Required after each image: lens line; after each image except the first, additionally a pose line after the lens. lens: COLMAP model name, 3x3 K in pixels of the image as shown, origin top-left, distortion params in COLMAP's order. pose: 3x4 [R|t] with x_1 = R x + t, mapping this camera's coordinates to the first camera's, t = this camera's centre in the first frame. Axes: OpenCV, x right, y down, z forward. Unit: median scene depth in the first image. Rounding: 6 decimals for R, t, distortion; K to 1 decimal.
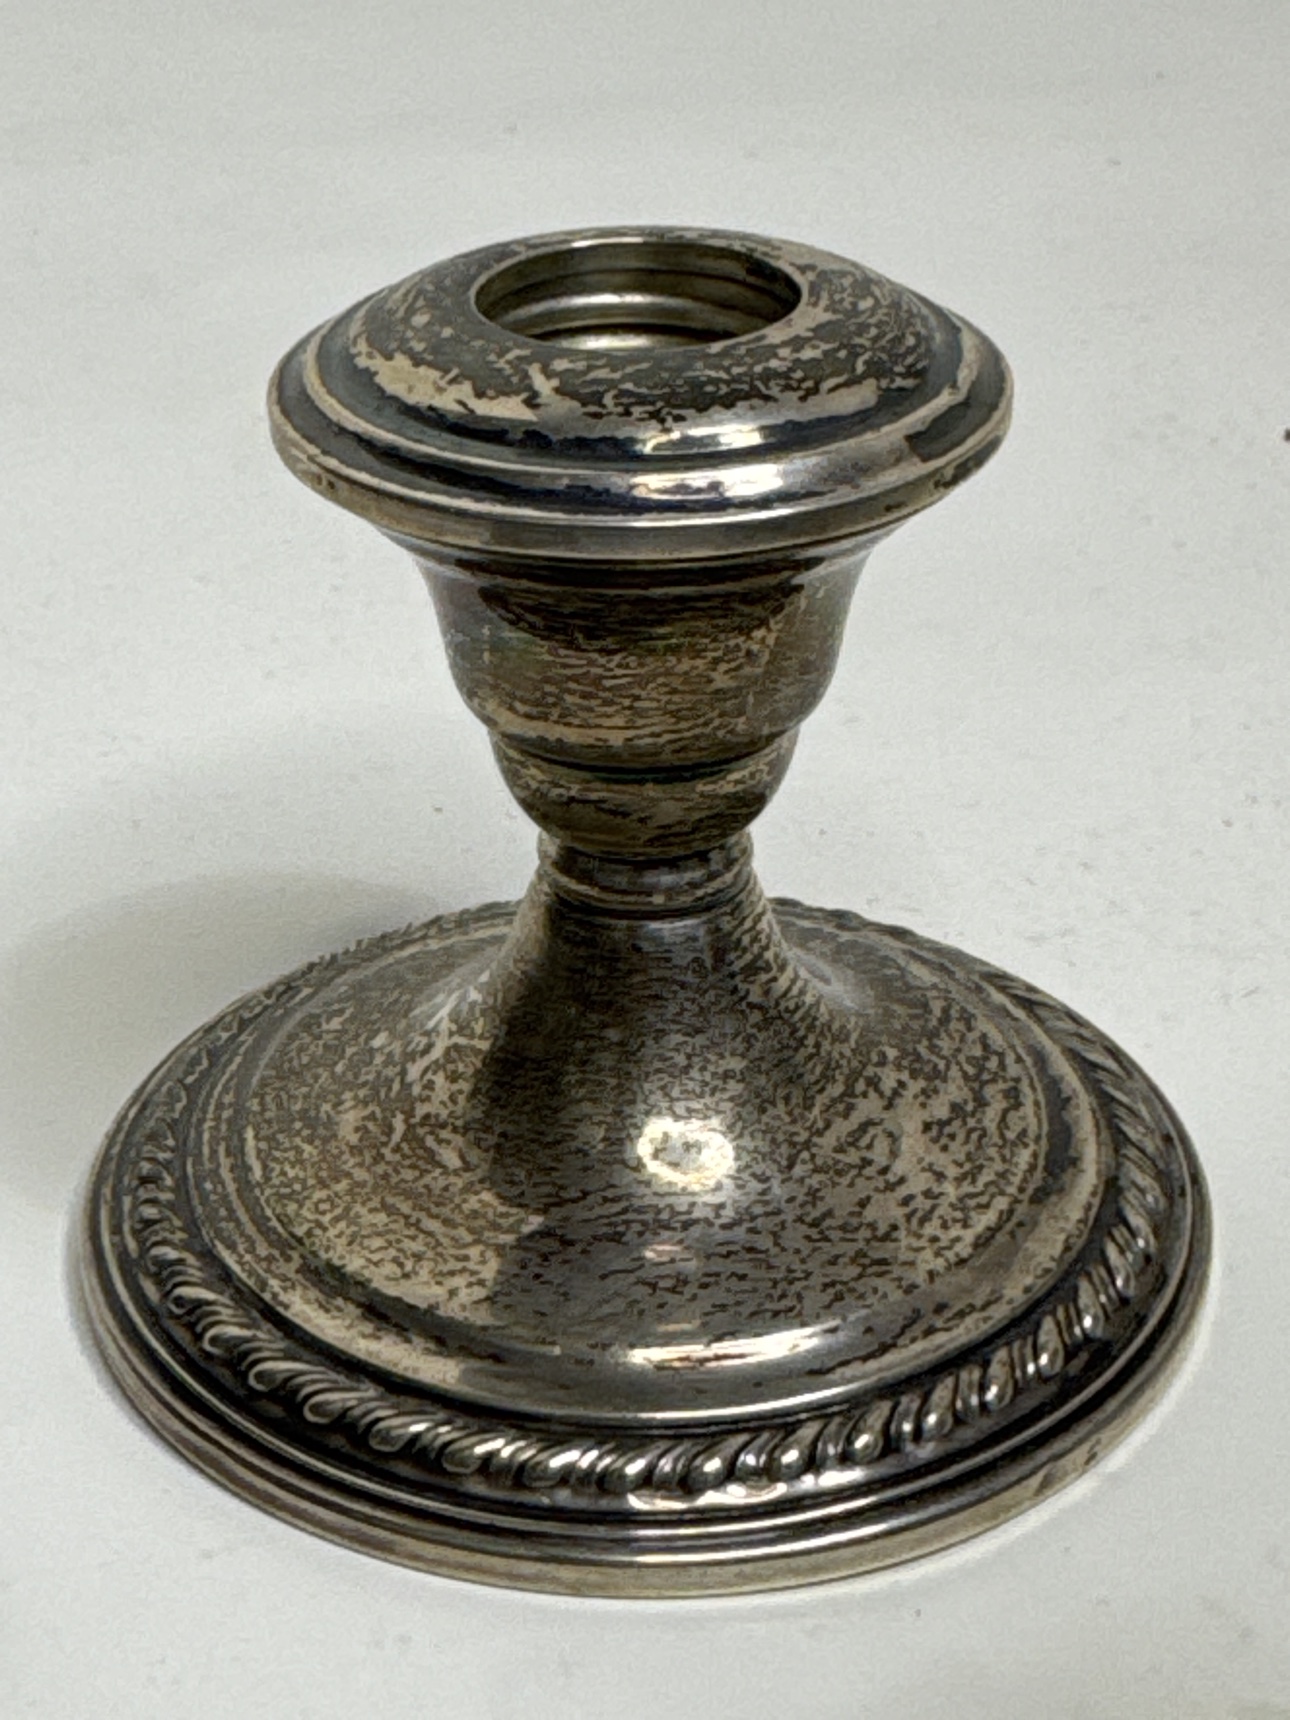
lens RADIAL K [[3153.6, 0, 644.3], [0, 3153.6, 860.5], [0, 0, 1]] dist [-0.041202, 0.000000]
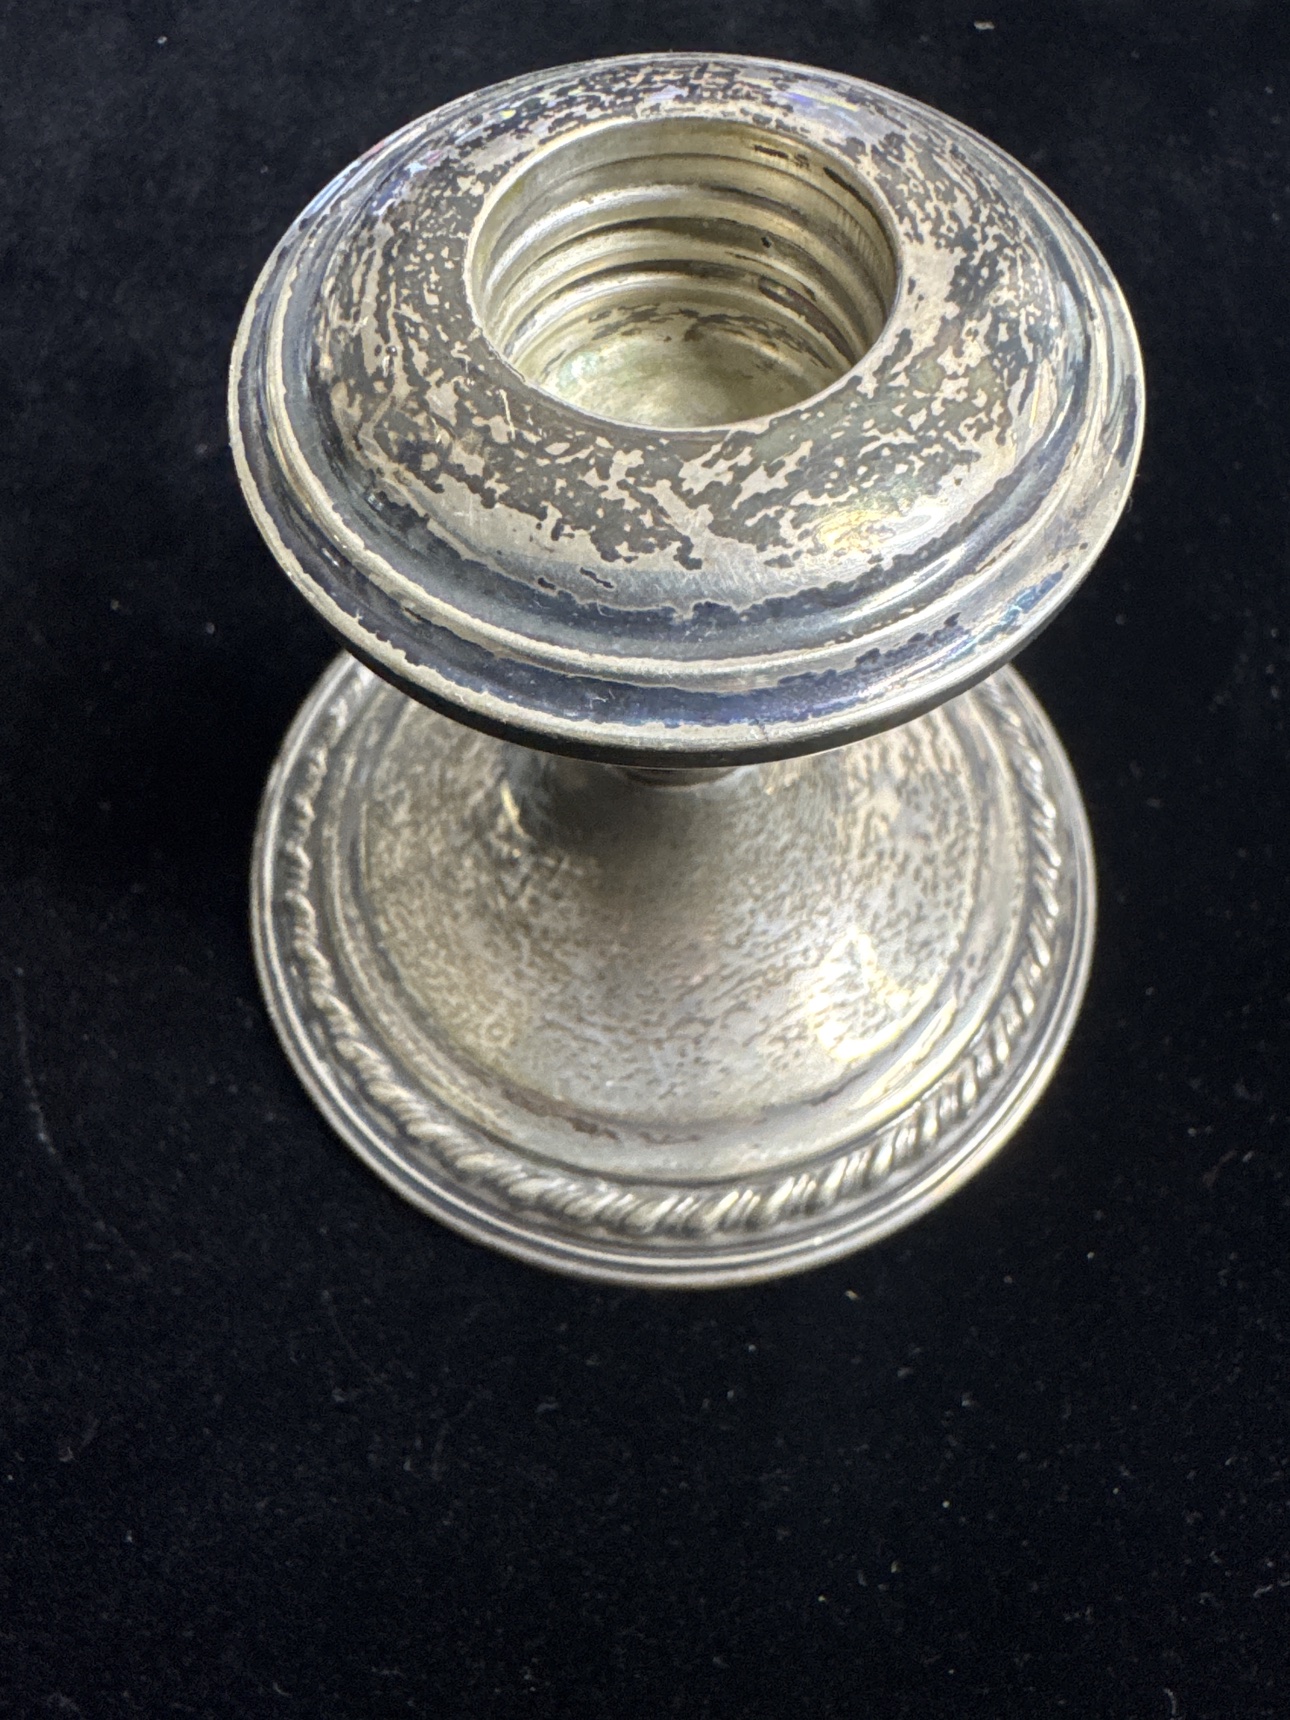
lens RADIAL K [[1228.7, 0, 648.7], [0, 1228.7, 855.7], [0, 0, 1]] dist [-0.008373, -0.003121]
pose [[0.924684, -0.346642, 0.157474, -0.112845], [0.182055, 0.765819, 0.616748, -0.268825], [-0.334387, -0.541628, 0.771248, 0.734610]]
